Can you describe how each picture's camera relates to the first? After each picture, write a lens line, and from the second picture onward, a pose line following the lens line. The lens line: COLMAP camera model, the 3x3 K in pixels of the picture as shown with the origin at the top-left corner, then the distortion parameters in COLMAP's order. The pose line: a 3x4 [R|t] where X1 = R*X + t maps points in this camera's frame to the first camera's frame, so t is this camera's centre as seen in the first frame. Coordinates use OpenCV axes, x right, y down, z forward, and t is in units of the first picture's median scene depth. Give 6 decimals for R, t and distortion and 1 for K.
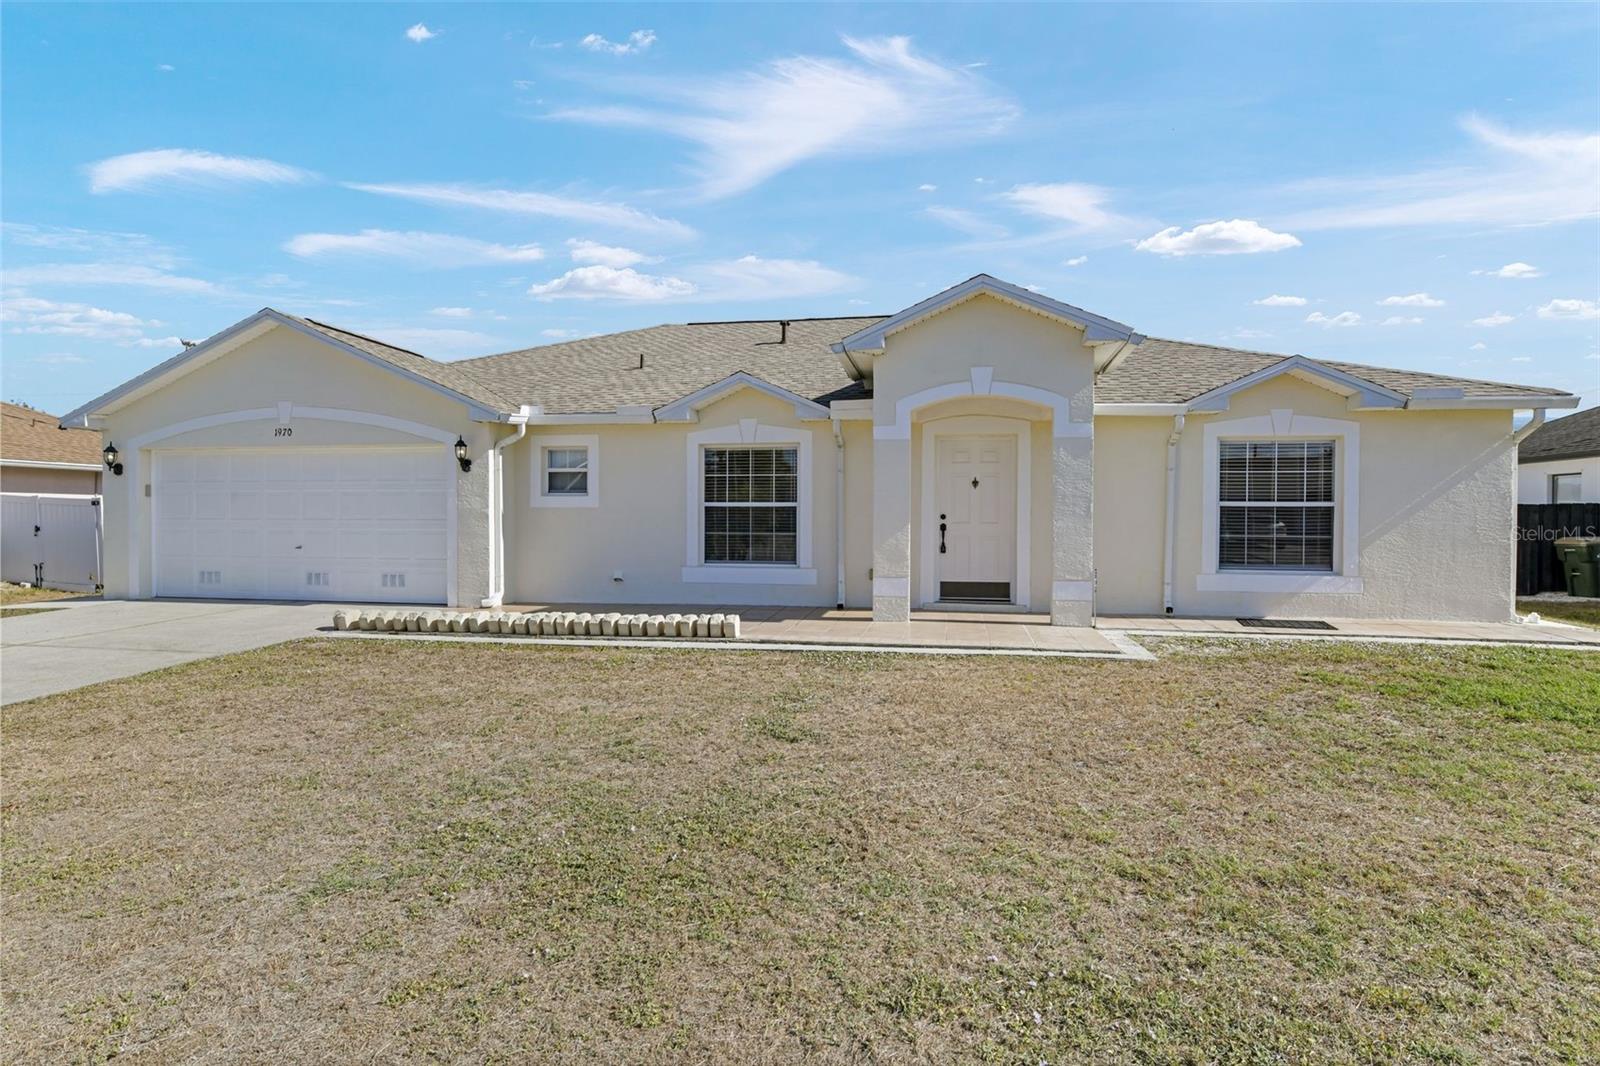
lens RADIAL K [[864.8, 0, 800.0], [0, 864.8, 533.0], [0, 0, 1]] dist [-0.004747, -0.001363]
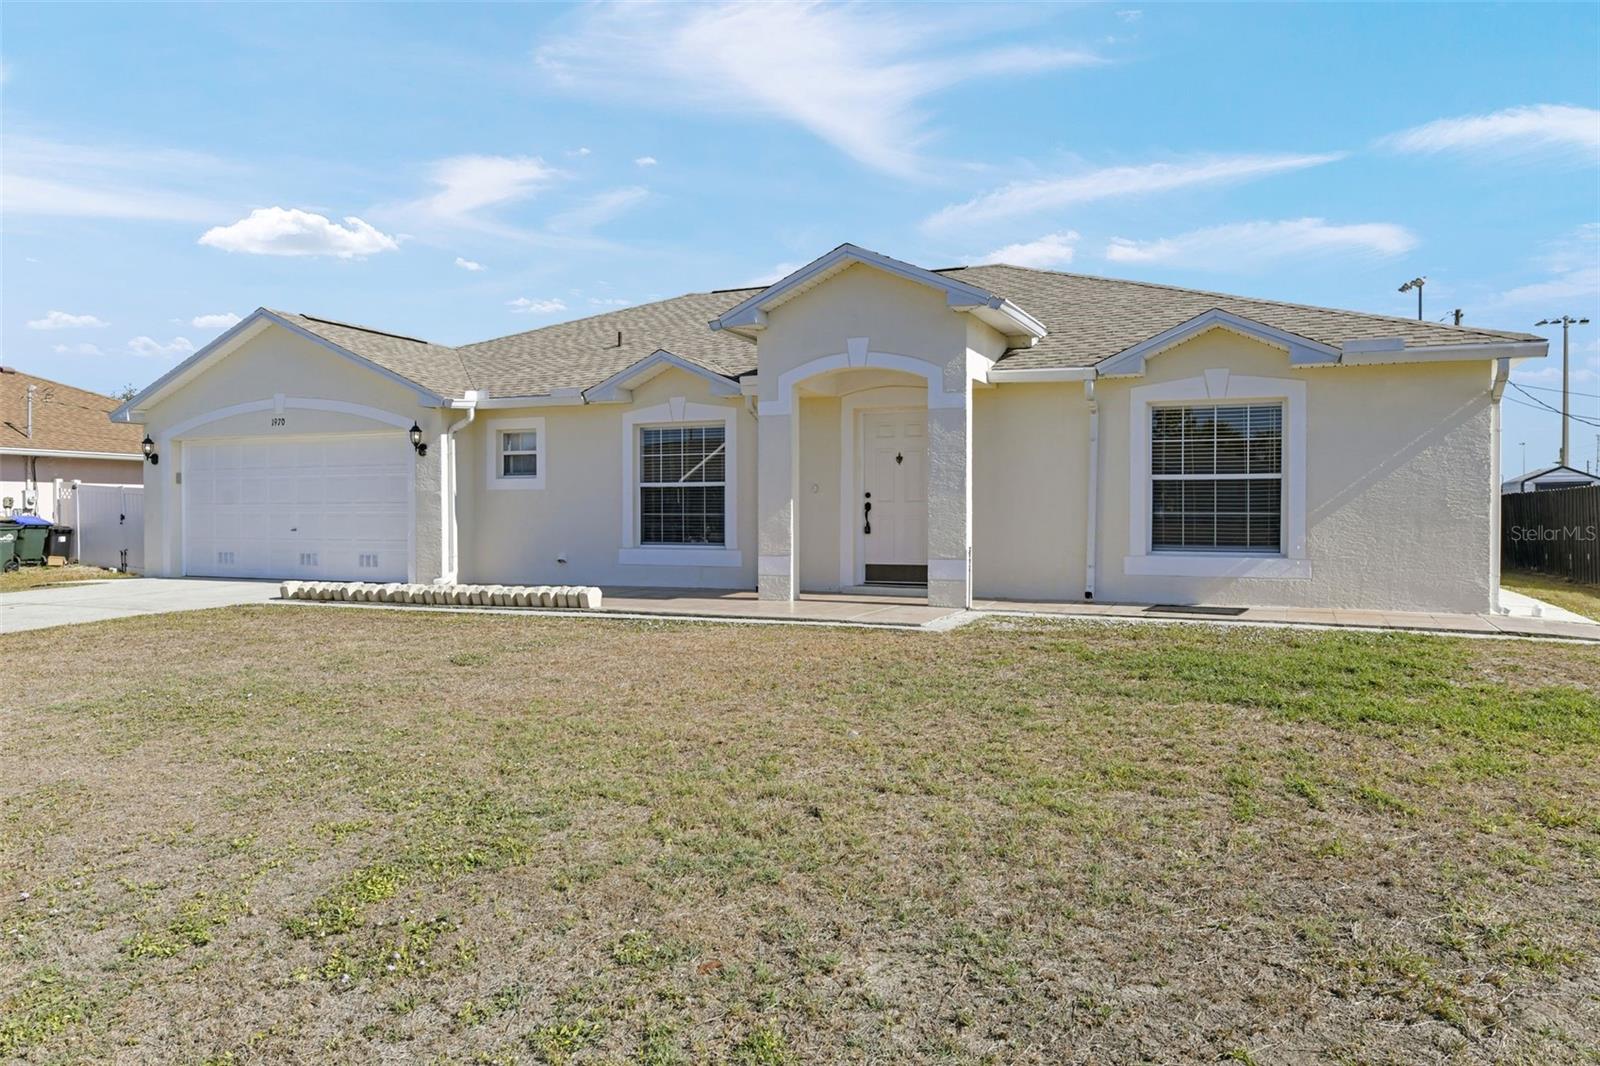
lens RADIAL K [[1119.5, 0, 800.0], [0, 1119.5, 533.0], [0, 0, 1]] dist [-0.000204, 0.000752]
pose [[0.968900, 0.000372, -0.247452, 0.394349], [-0.000976, 0.999997, -0.002320, 0.025129], [0.247450, 0.002489, 0.968897, -0.196600]]
